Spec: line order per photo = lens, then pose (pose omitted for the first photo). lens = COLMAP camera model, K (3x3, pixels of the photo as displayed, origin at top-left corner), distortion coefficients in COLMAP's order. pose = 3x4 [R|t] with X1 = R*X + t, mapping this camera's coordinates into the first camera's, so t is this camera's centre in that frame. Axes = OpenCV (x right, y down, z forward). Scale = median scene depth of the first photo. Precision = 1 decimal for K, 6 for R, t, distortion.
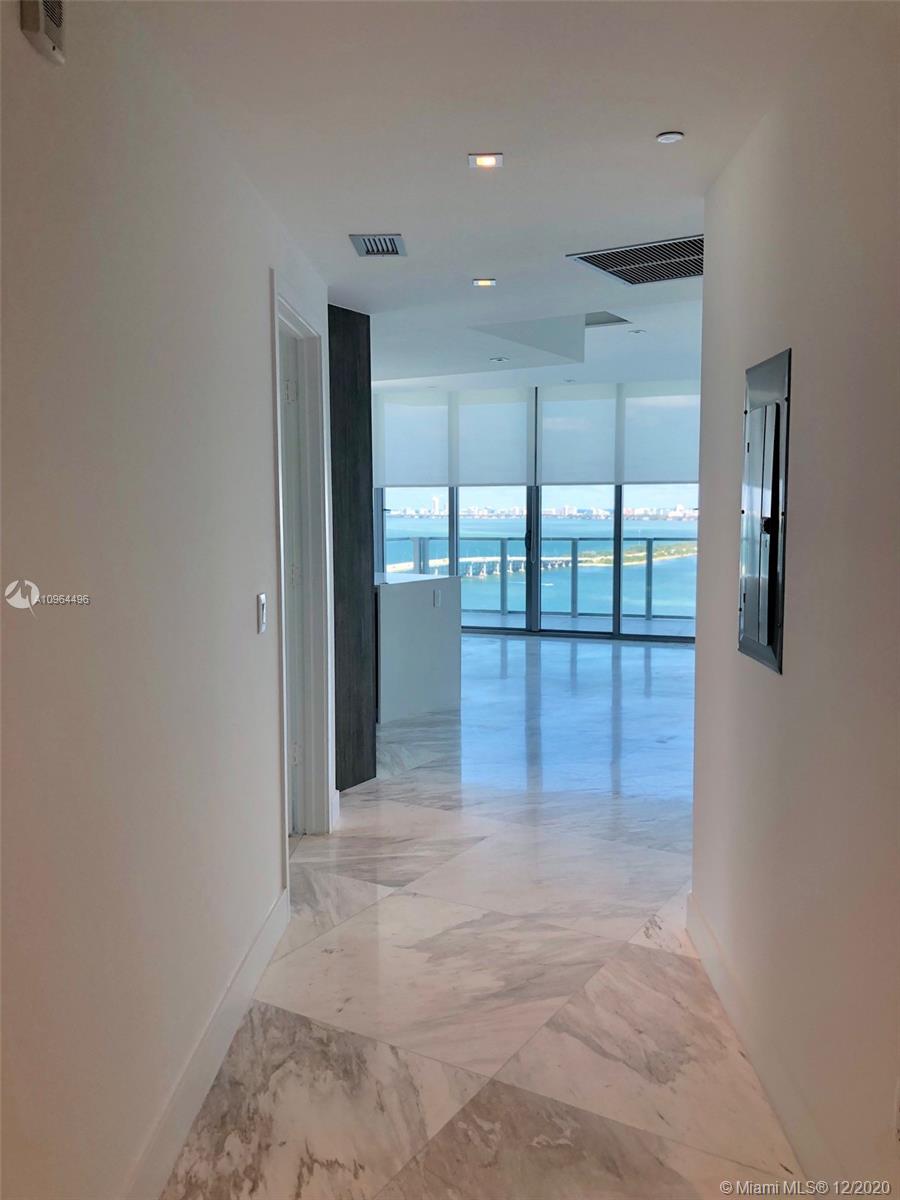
lens RADIAL K [[1004.2, 0, 450.1], [0, 1004.2, 602.1], [0, 0, 1]] dist [0.021424, -0.027983]
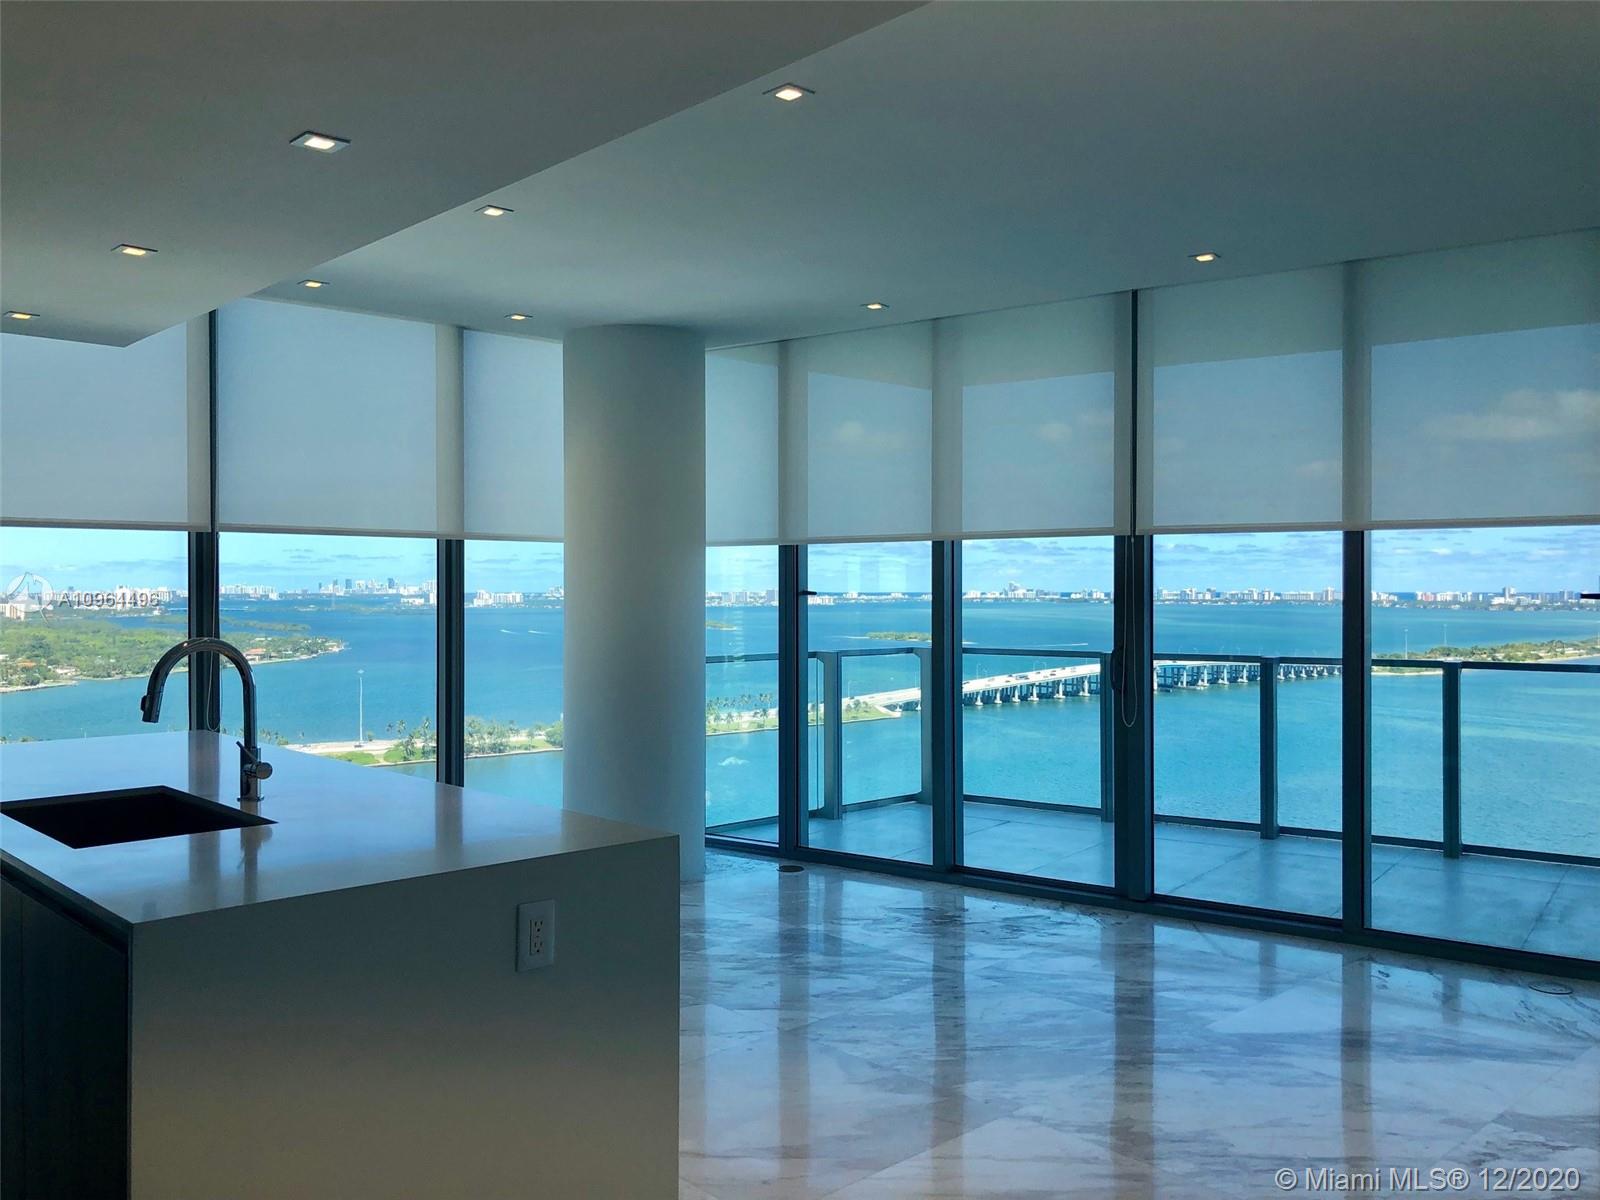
lens RADIAL K [[1339.0, 0, 805.8], [0, 1339.0, 594.6], [0, 0, 1]] dist [0.021424, -0.027983]
pose [[0.966642, 0.006634, -0.256044, 0.092119], [-0.029372, 0.995941, -0.085086, -0.041209], [0.254440, 0.089768, 0.962913, 0.440002]]
